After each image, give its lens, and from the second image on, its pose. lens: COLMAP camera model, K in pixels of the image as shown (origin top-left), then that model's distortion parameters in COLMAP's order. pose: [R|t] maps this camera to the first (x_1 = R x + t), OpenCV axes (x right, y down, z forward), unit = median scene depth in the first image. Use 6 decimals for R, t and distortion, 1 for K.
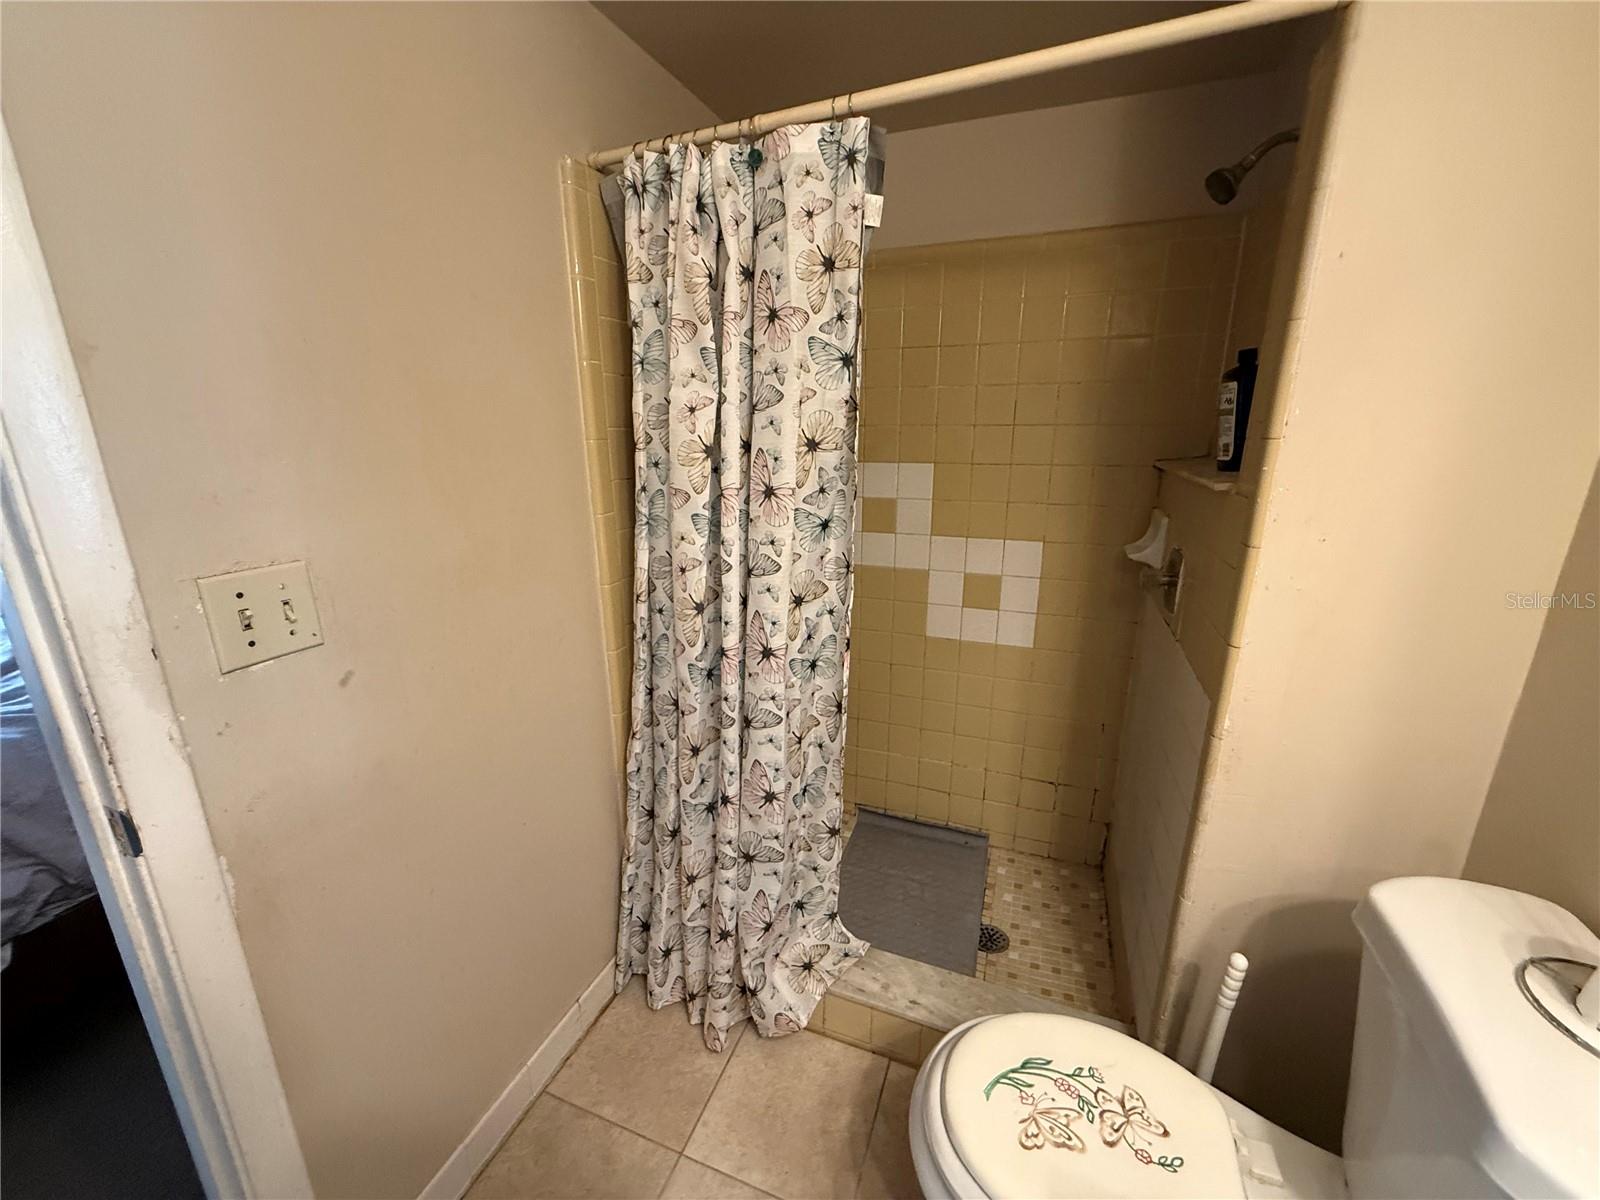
lens RADIAL K [[638.6, 0, 798.7], [0, 638.6, 602.5], [0, 0, 1]] dist [0.001771, 0.000429]
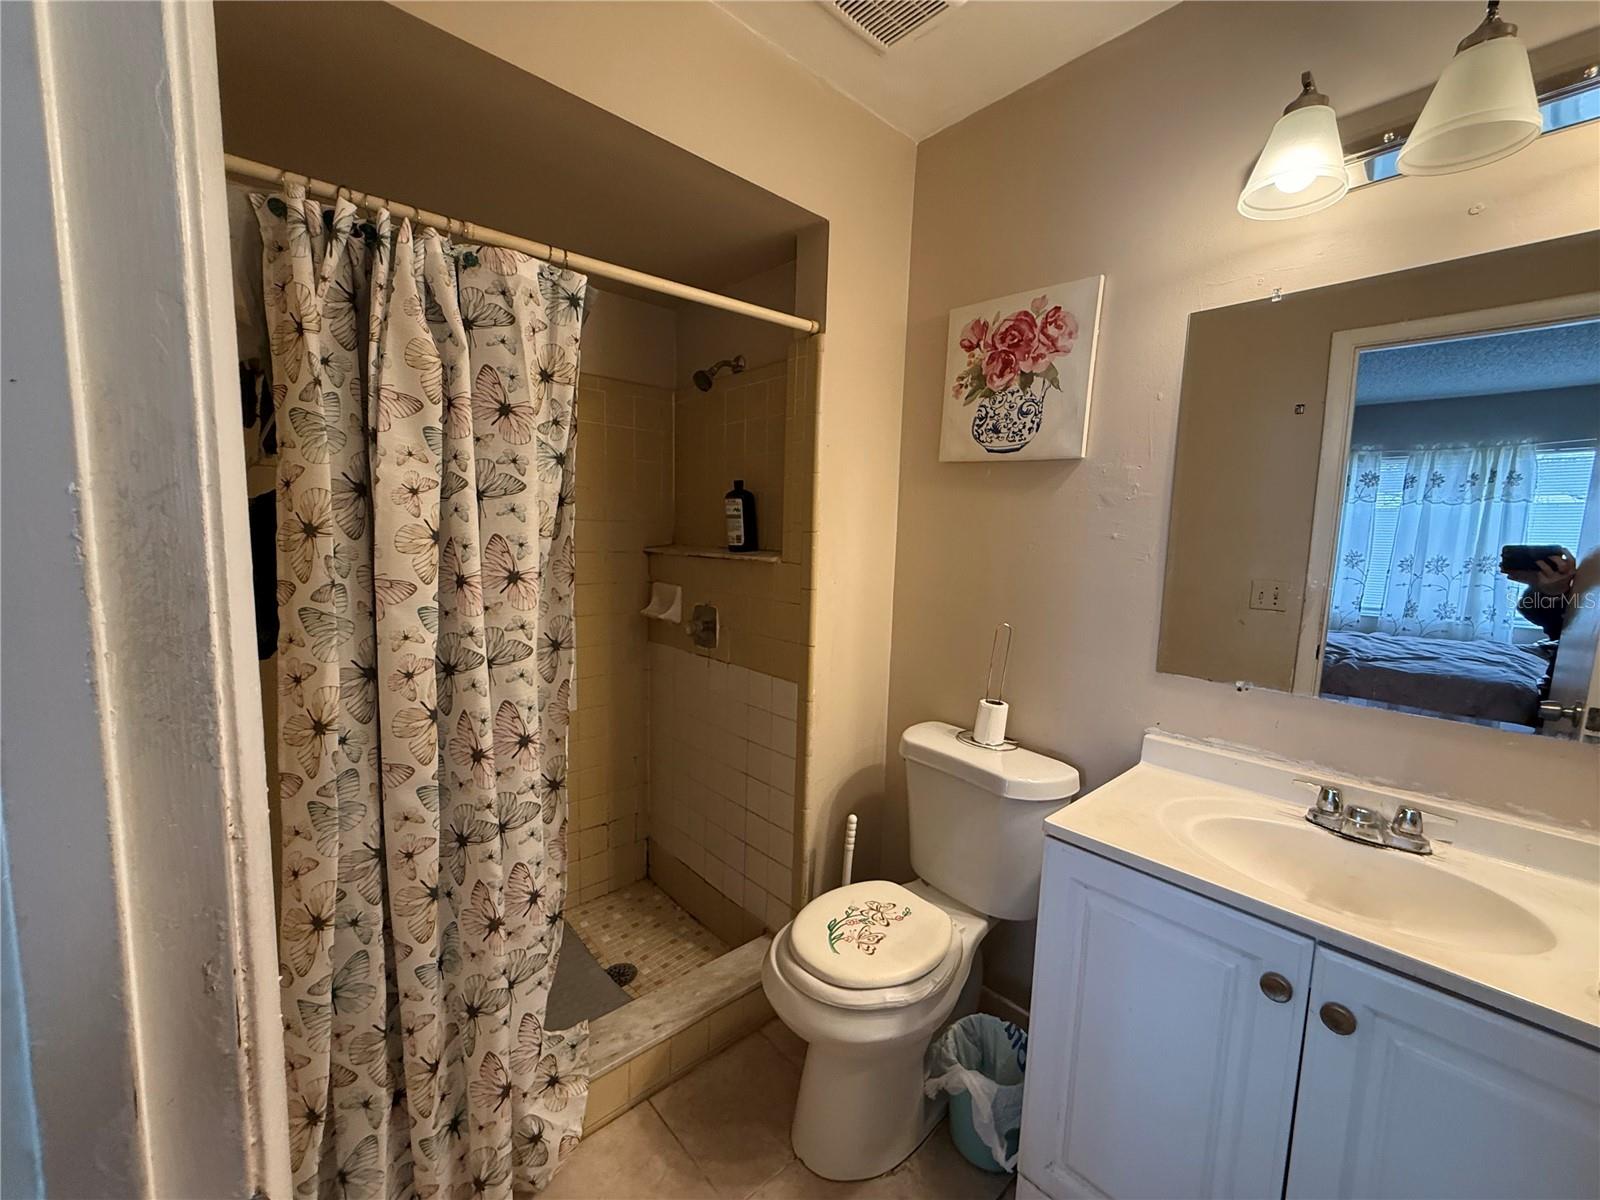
lens RADIAL K [[638.6, 0, 798.7], [0, 638.6, 602.5], [0, 0, 1]] dist [0.001771, 0.000429]
pose [[0.449773, -0.082720, 0.889304, -0.731890], [0.211248, 0.977303, -0.015935, -0.024085], [-0.867801, 0.195031, 0.457039, 0.162334]]
